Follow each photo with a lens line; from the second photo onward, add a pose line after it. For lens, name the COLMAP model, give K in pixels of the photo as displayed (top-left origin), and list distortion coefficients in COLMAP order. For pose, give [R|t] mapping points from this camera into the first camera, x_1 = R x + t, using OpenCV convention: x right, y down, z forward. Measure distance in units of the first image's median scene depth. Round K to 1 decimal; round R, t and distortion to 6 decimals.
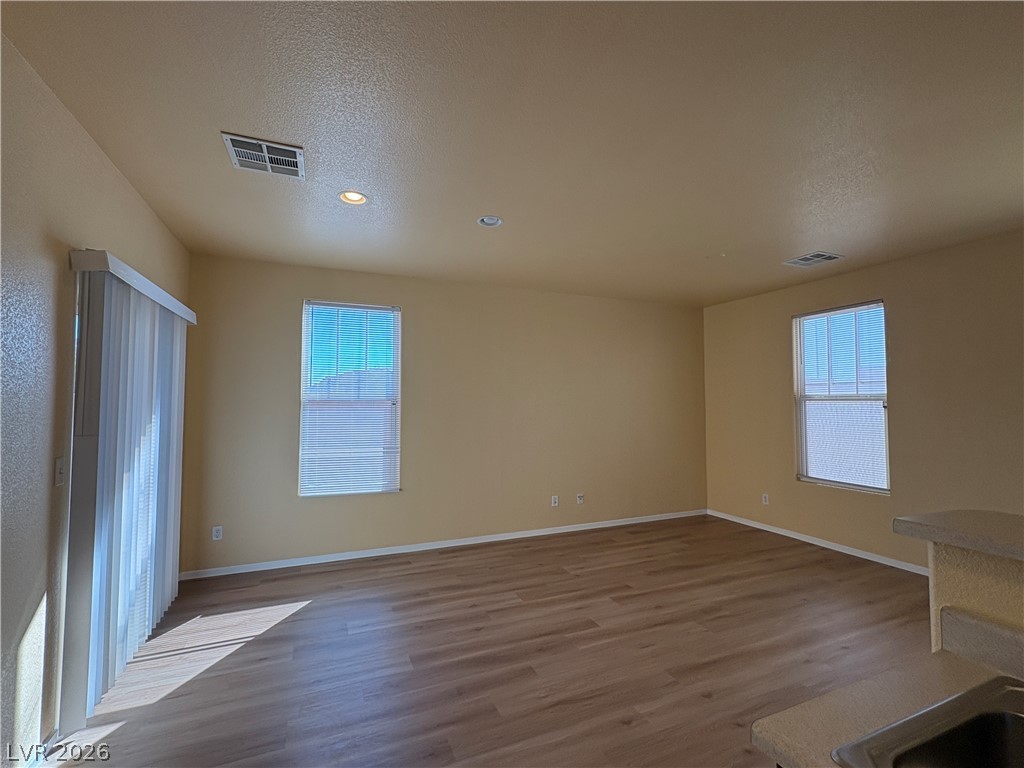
lens RADIAL K [[460.2, 0, 512.0], [0, 460.2, 384.0], [0, 0, 1]] dist [-0.000020, -0.000245]
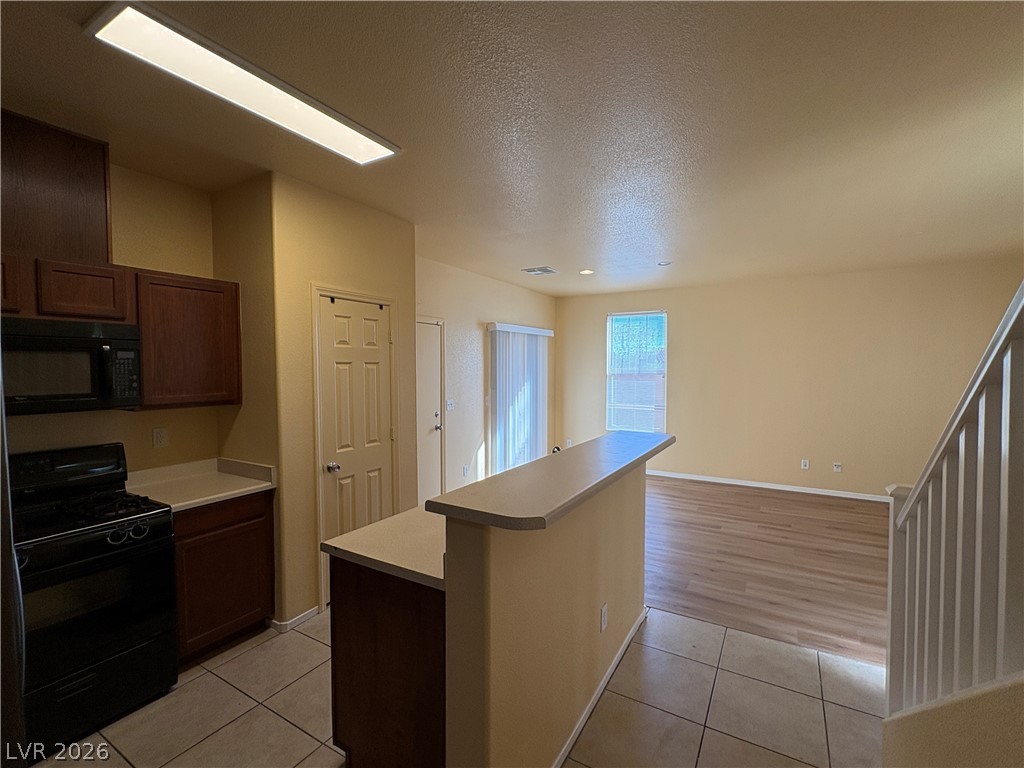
lens RADIAL K [[460.2, 0, 512.0], [0, 460.2, 384.0], [0, 0, 1]] dist [-0.000020, -0.000245]
pose [[0.601245, 0.029441, -0.798522, 0.818631], [0.035470, 0.997353, 0.063479, -0.057898], [0.798277, -0.066490, 0.598609, -0.348420]]
